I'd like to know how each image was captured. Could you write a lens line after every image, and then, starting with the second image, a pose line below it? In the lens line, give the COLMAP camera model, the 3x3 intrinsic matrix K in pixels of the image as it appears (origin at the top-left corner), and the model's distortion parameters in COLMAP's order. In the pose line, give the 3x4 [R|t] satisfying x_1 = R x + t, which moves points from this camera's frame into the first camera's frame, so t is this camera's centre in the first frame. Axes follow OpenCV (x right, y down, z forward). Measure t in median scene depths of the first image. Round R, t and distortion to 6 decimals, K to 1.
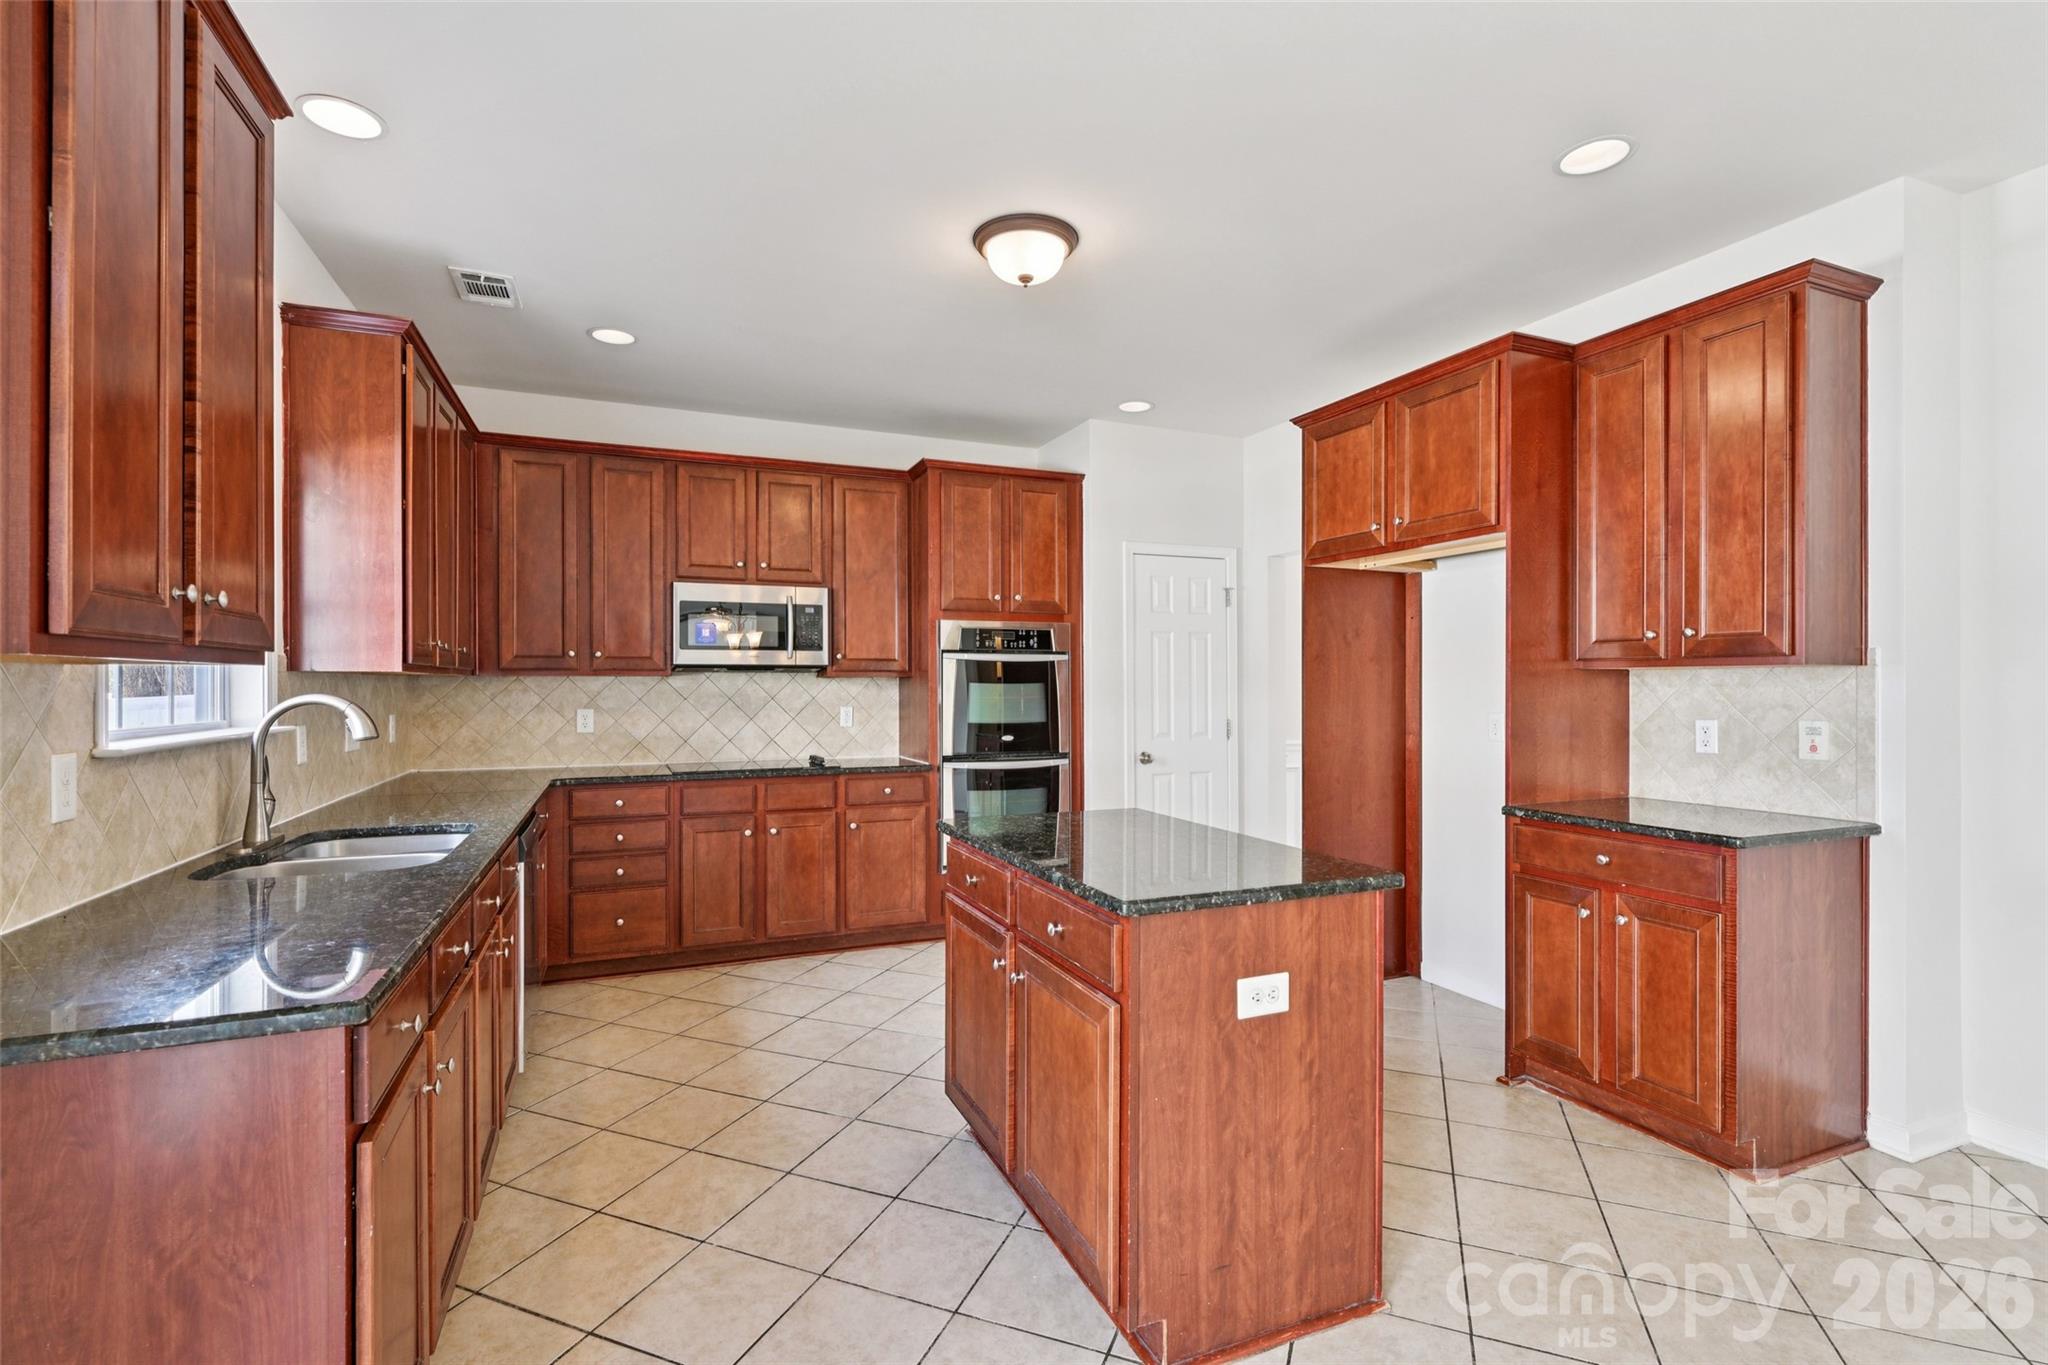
lens RADIAL K [[933.6, 0, 1024.8], [0, 933.6, 683.5], [0, 0, 1]] dist [-0.011681, 0.000008]
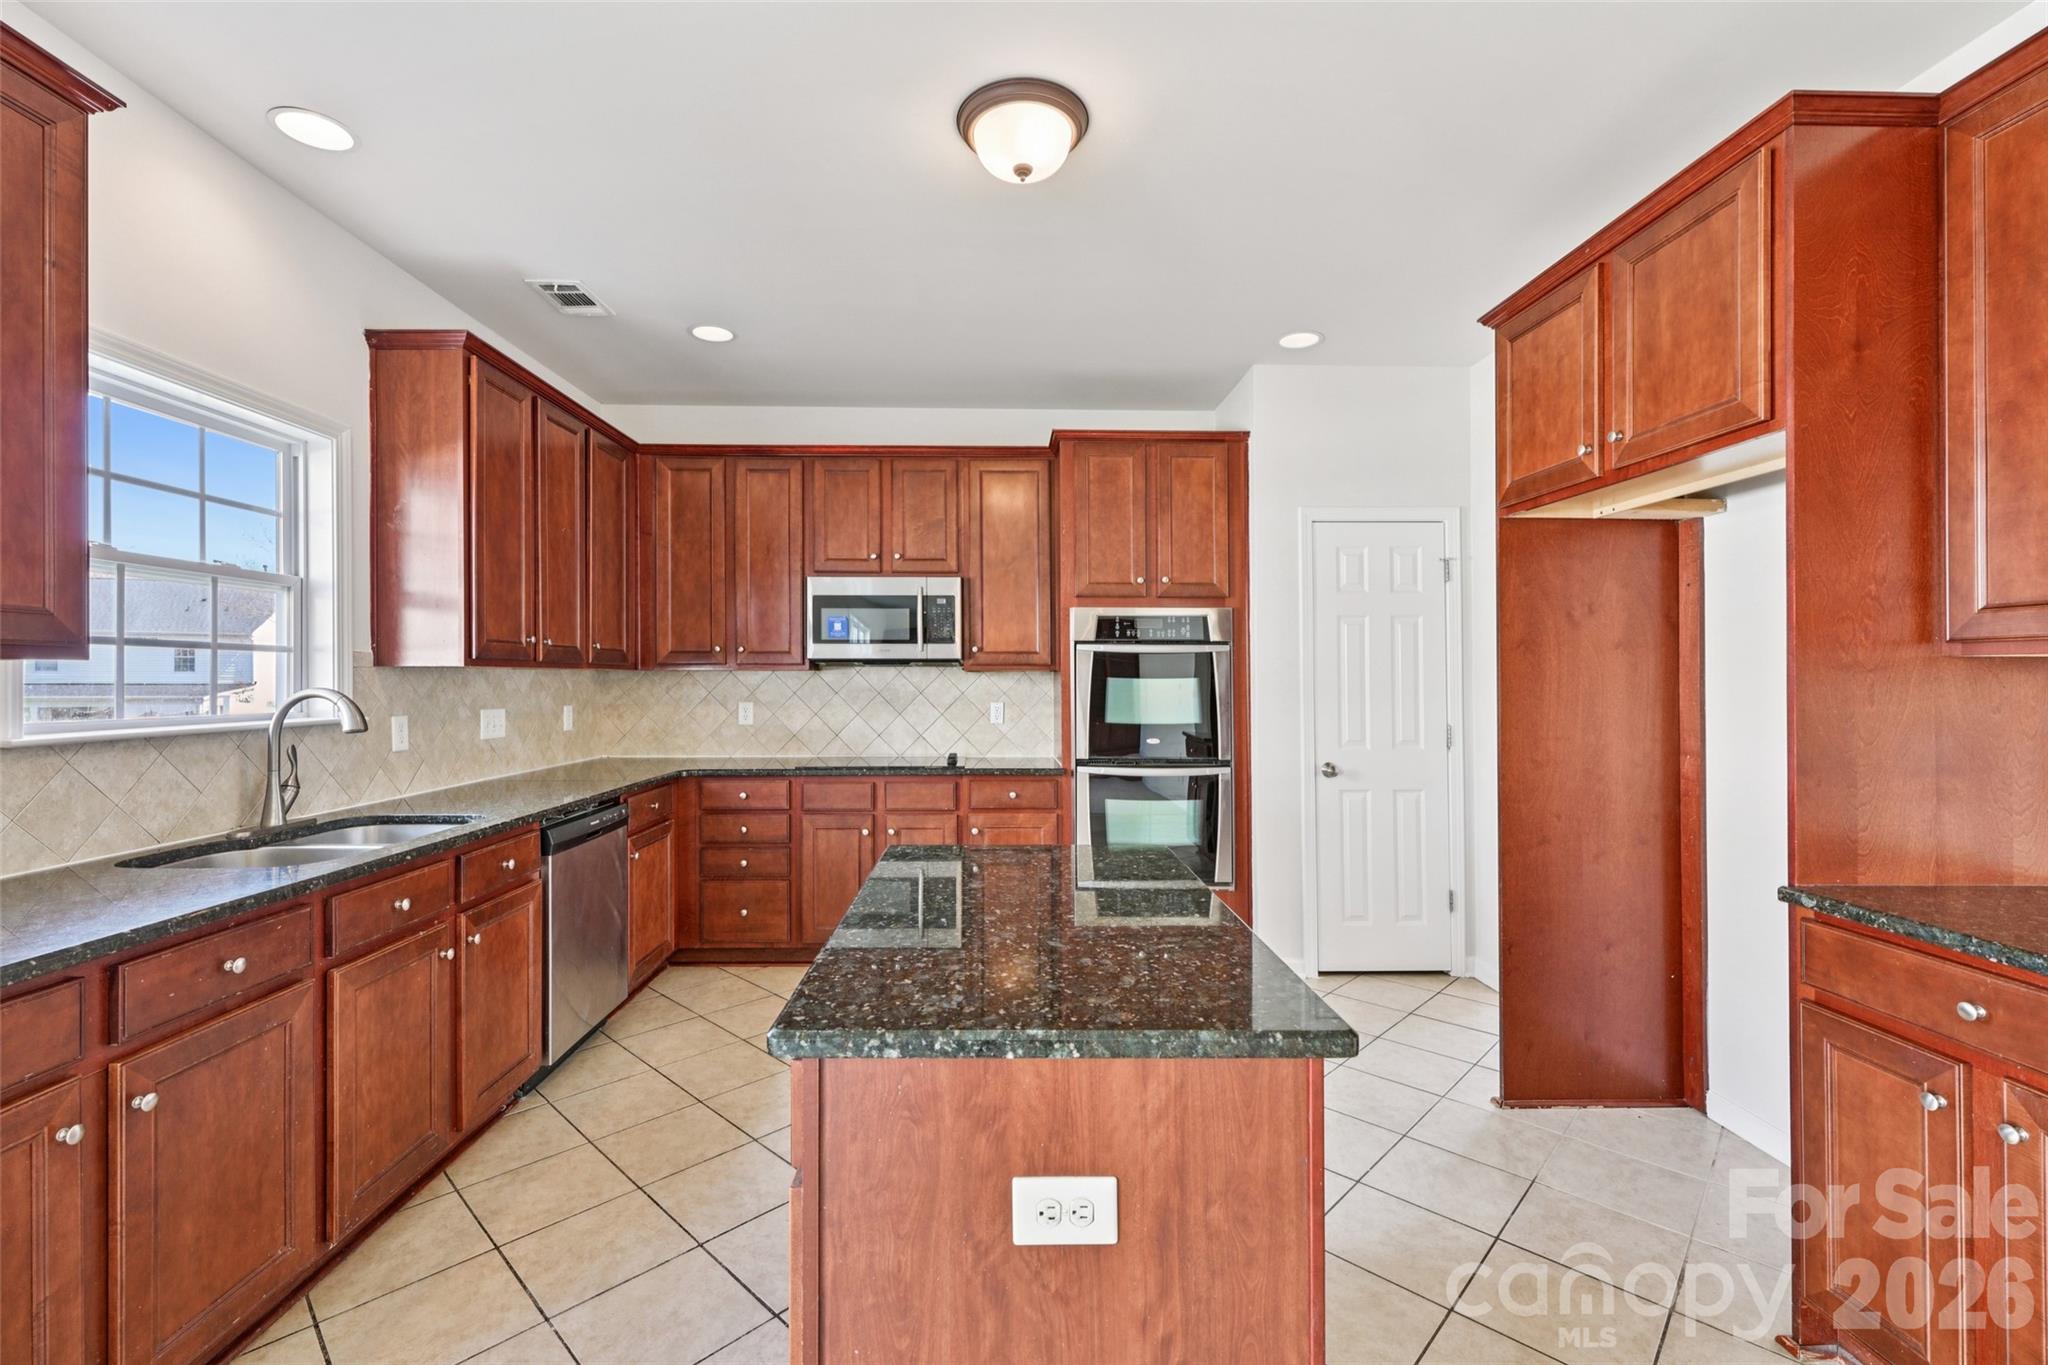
lens RADIAL K [[883.9, 0, 1018.3], [0, 883.9, 670.0], [0, 0, 1]] dist [-0.002699, -0.001177]
pose [[0.927220, -0.000638, -0.374516, 0.211060], [-0.002301, 0.999970, -0.007400, -0.001935], [0.374509, 0.007724, 0.927191, 0.224667]]
